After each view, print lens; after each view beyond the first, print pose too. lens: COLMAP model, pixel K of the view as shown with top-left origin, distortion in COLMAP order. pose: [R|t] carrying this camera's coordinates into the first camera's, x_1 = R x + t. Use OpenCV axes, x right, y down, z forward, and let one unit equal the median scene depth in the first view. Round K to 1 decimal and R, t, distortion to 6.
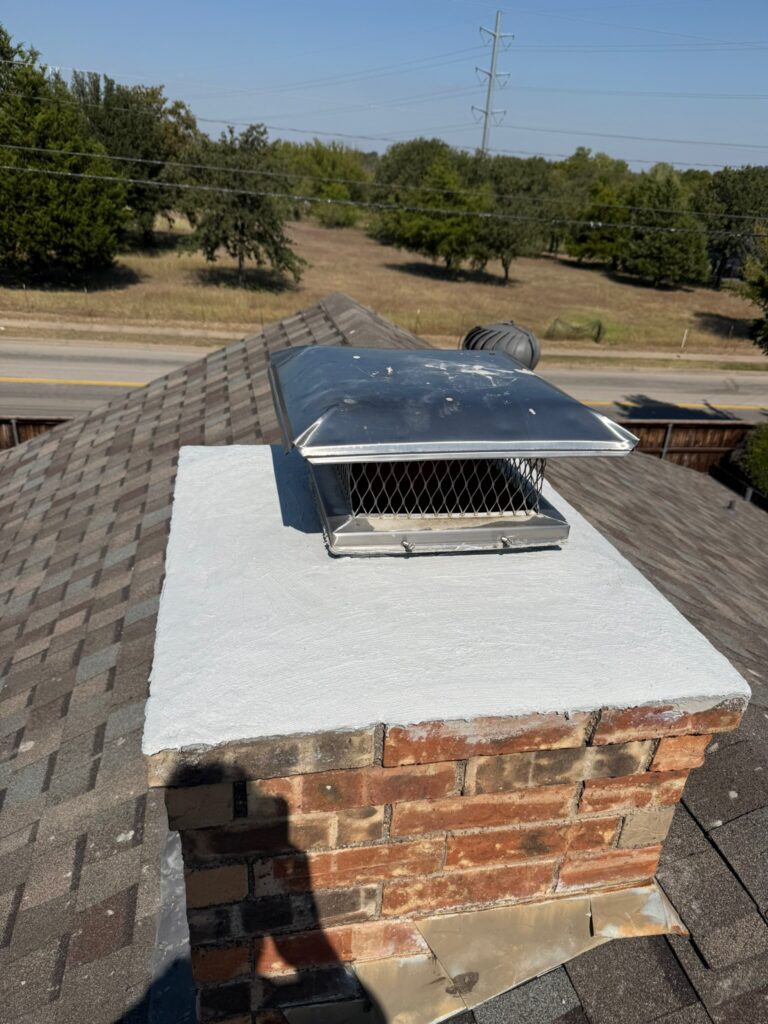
lens RADIAL K [[729.5, 0, 387.7], [0, 729.5, 520.1], [0, 0, 1]] dist [0.002246, -0.016156]
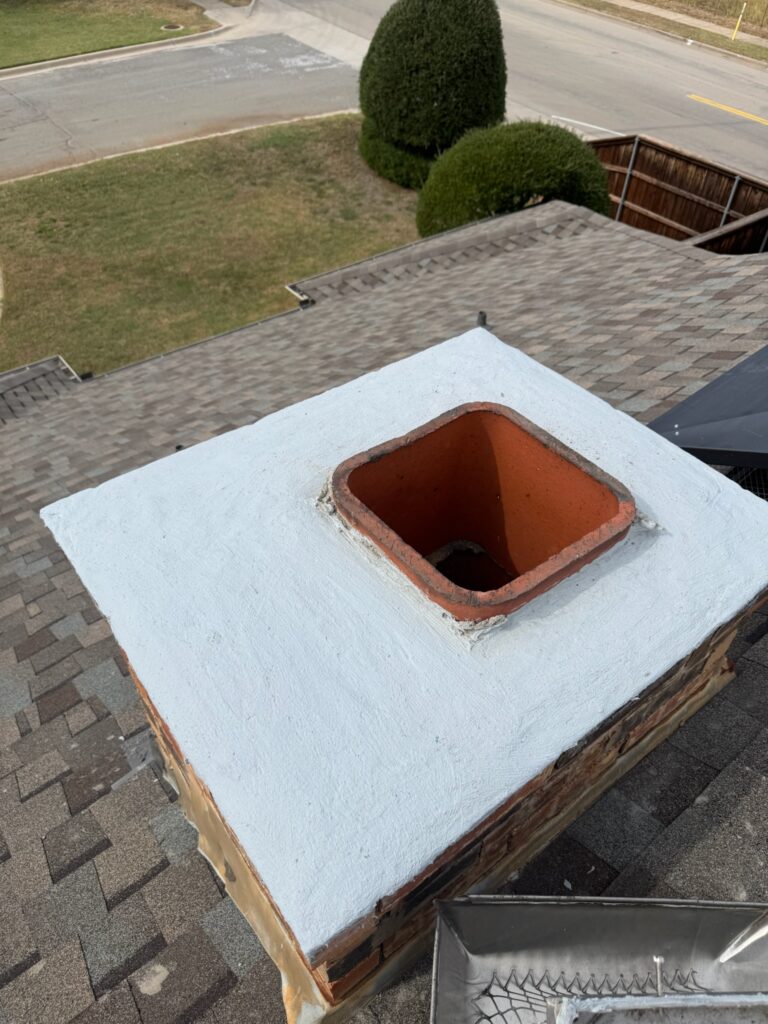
lens RADIAL K [[729.5, 0, 393.3], [0, 729.5, 512.7], [0, 0, 1]] dist [0.002246, -0.016156]
pose [[0.437134, 0.593227, -0.676014, 0.224204], [-0.387618, 0.802506, 0.453582, -0.147342], [0.811582, 0.063759, 0.580748, 0.175322]]
